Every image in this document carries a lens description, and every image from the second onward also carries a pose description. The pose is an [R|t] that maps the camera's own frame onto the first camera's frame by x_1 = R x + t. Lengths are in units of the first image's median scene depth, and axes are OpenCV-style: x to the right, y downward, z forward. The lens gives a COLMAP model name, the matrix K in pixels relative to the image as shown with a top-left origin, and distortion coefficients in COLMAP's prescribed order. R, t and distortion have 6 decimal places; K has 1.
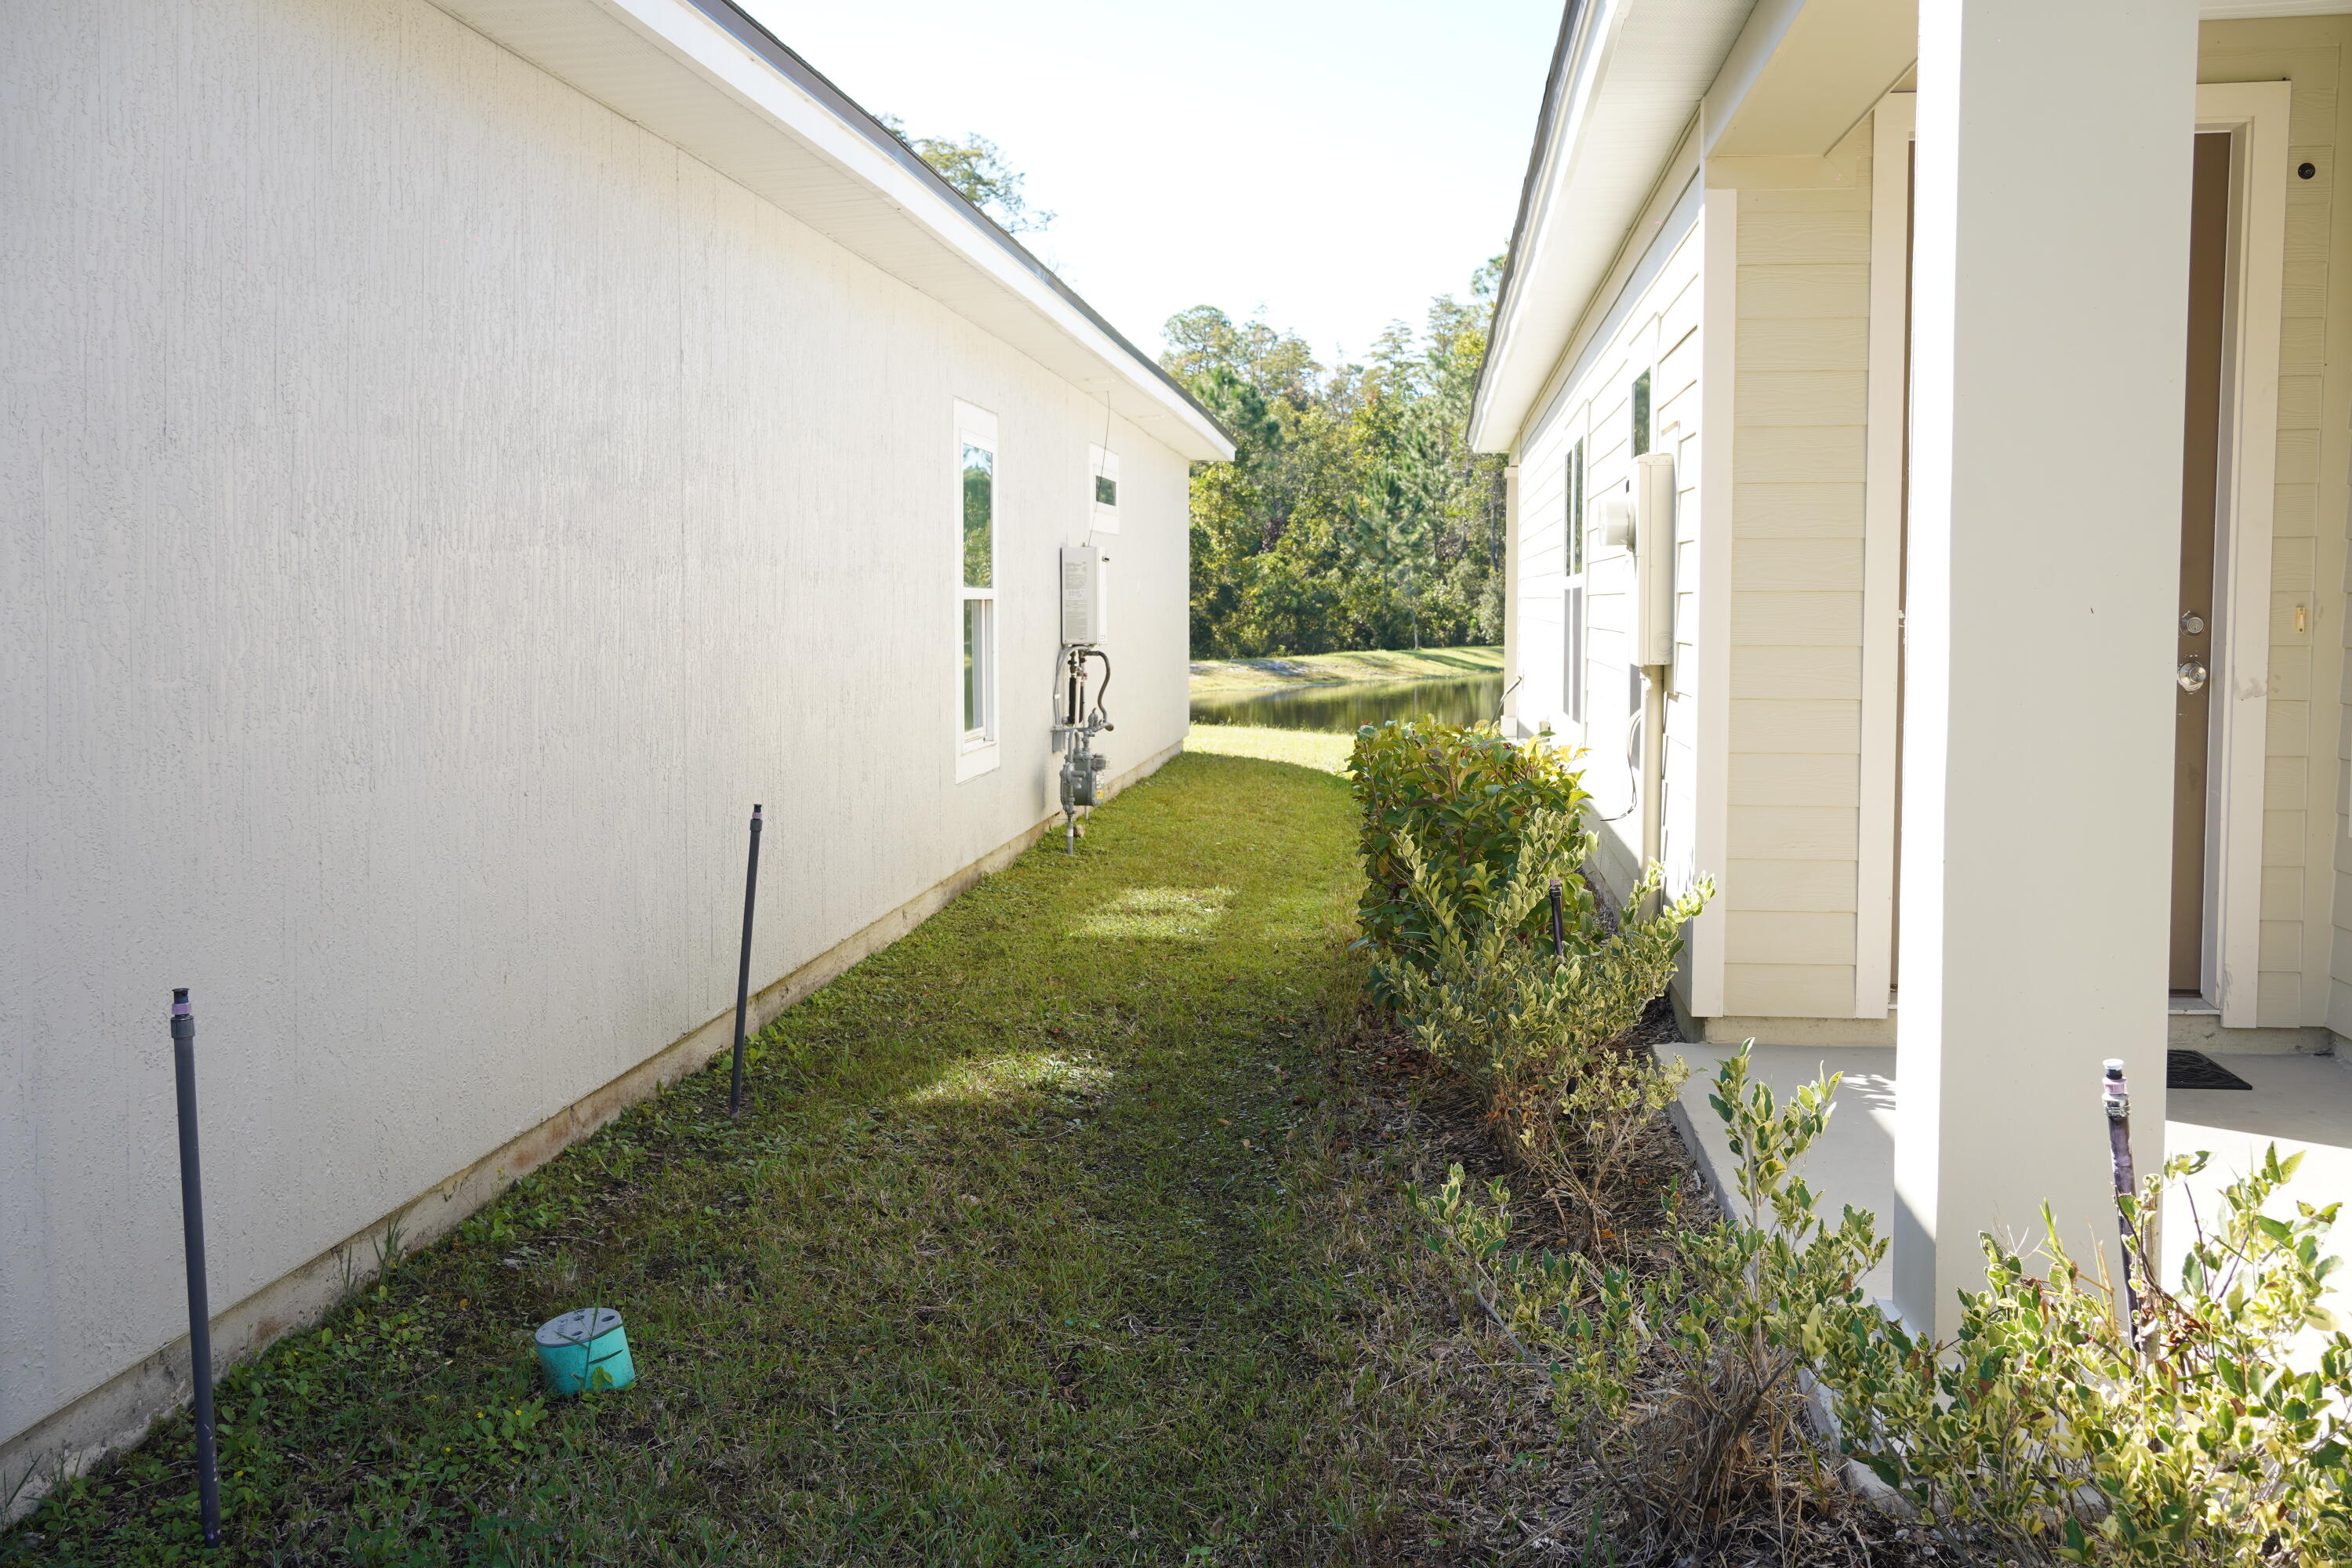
lens RADIAL K [[2386.7, 0, 1176.0], [0, 2386.7, 784.0], [0, 0, 1]] dist [-0.040188, 0.200684]
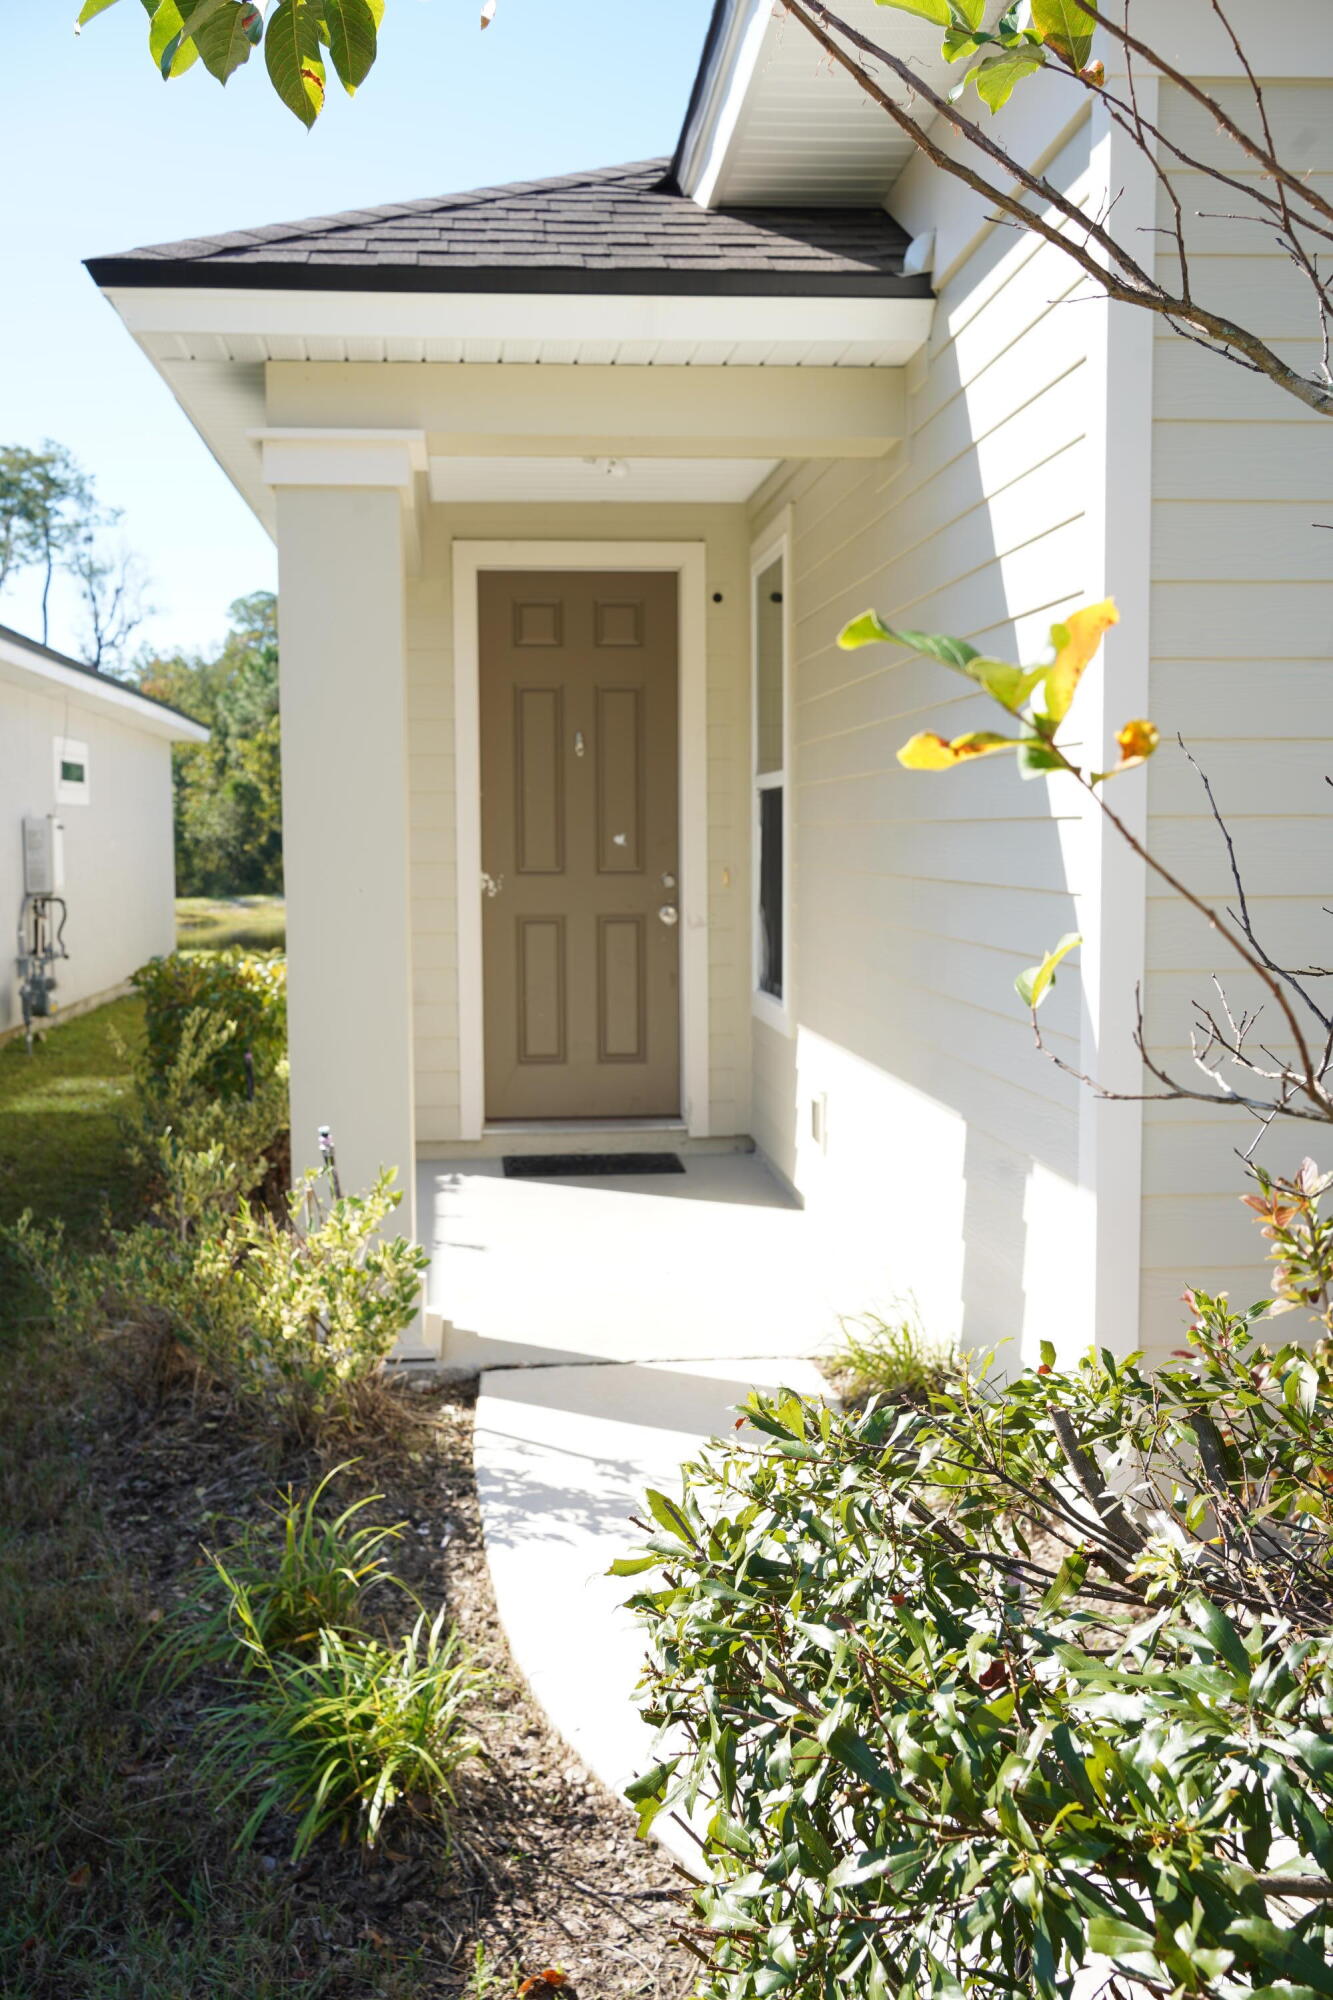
lens RADIAL K [[2029.5, 0, 656.1], [0, 2029.5, 1015.9], [0, 0, 1]] dist [-0.040188, 0.200684]
pose [[0.981573, -0.023330, 0.189659, 0.122513], [0.021503, 0.999701, 0.011684, 0.004205], [-0.189874, -0.007390, 0.981781, -0.231883]]
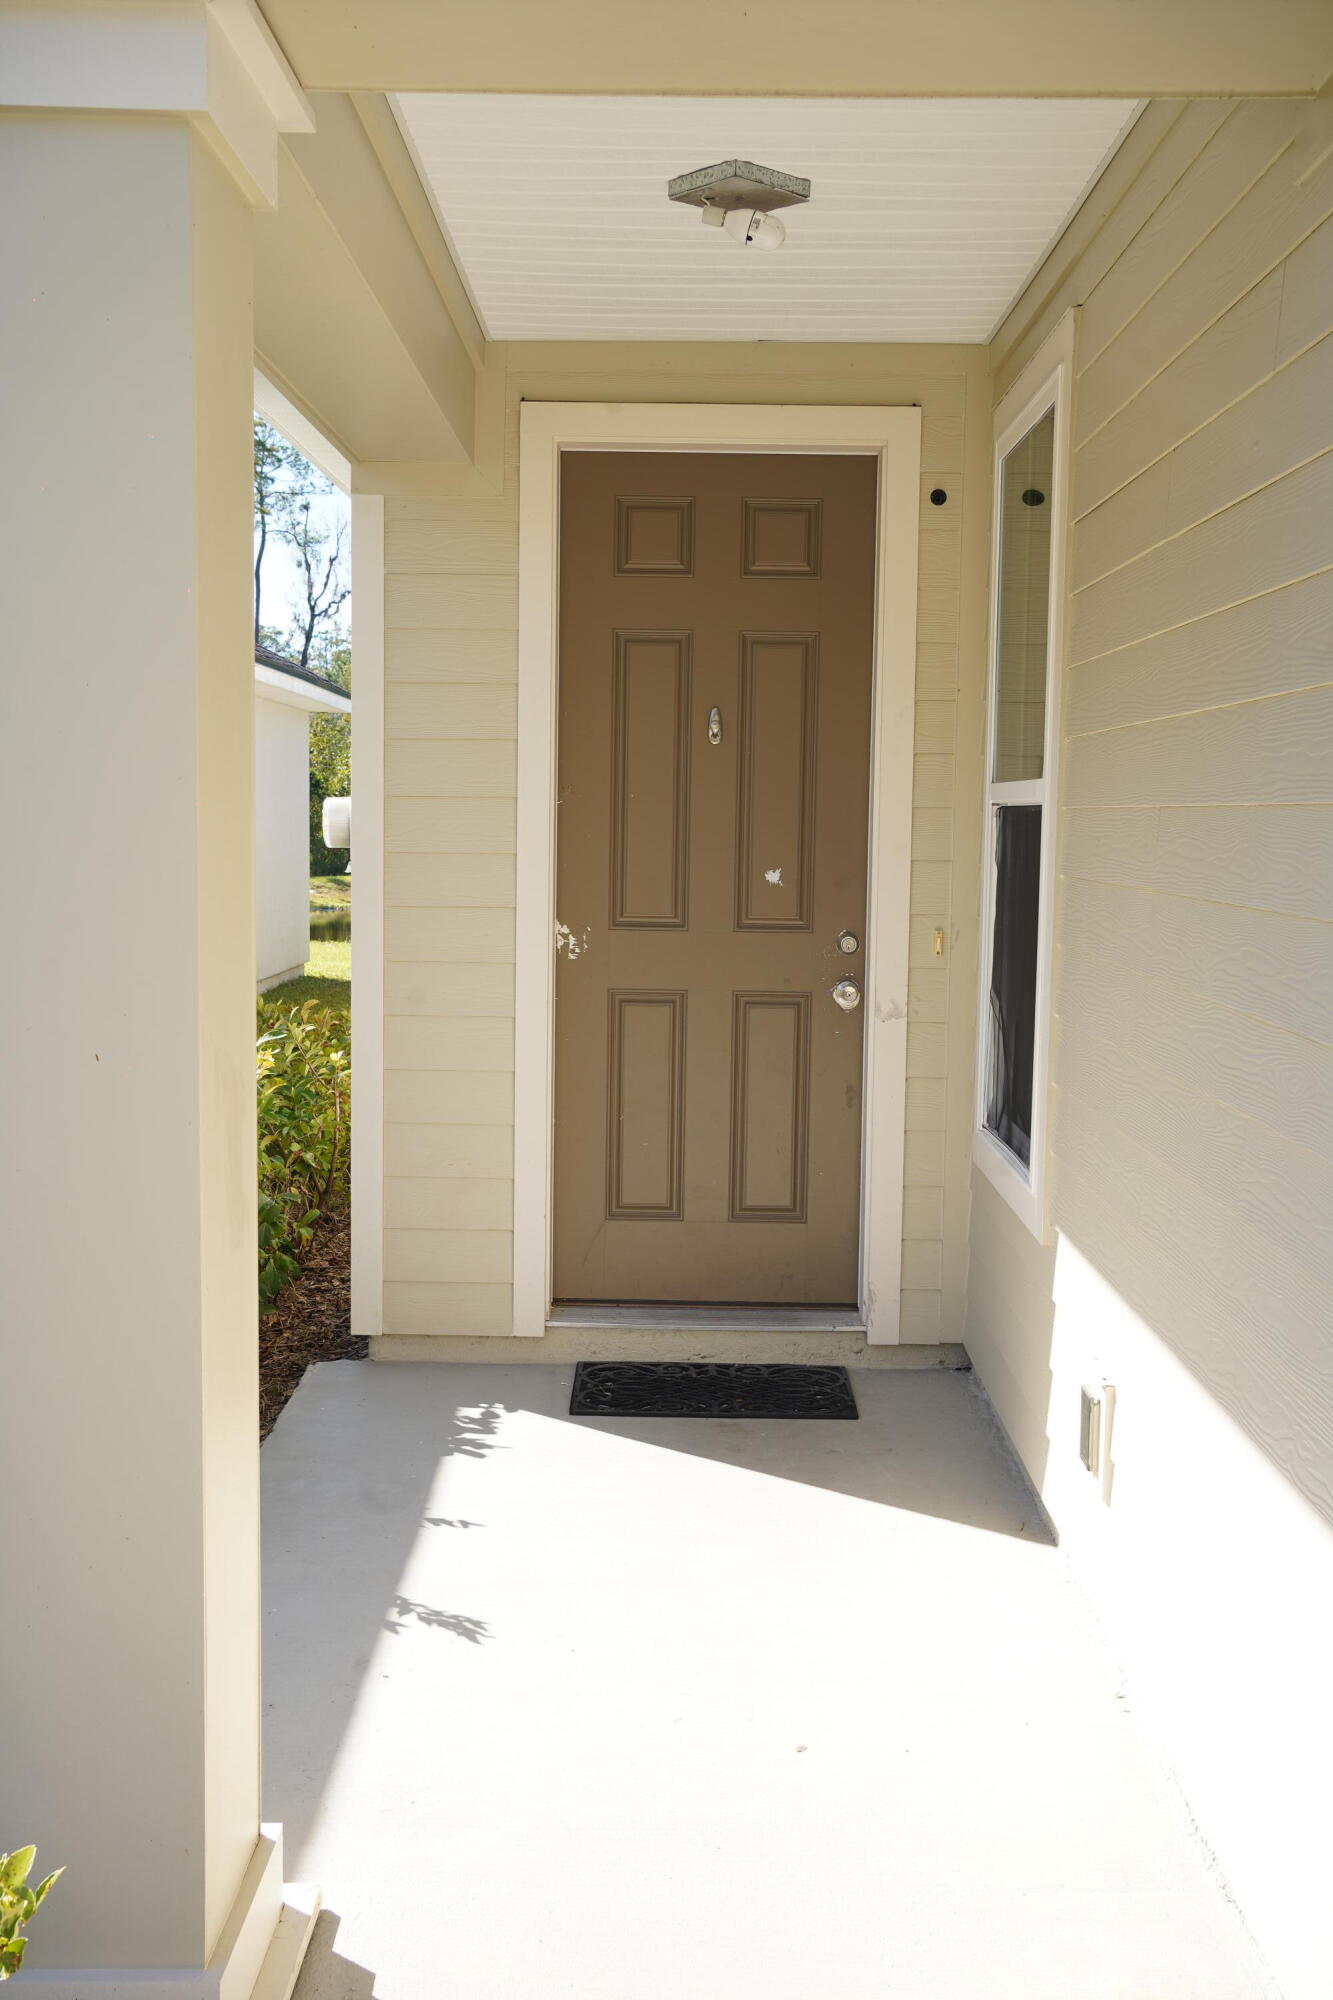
lens RADIAL K [[2029.5, 0, 656.1], [0, 2029.5, 1015.9], [0, 0, 1]] dist [-0.040188, 0.200684]
pose [[0.996083, 0.004451, 0.088316, 0.203139], [-0.006449, 0.999729, 0.022358, -0.041267], [-0.088193, -0.022840, 0.995842, 0.117218]]
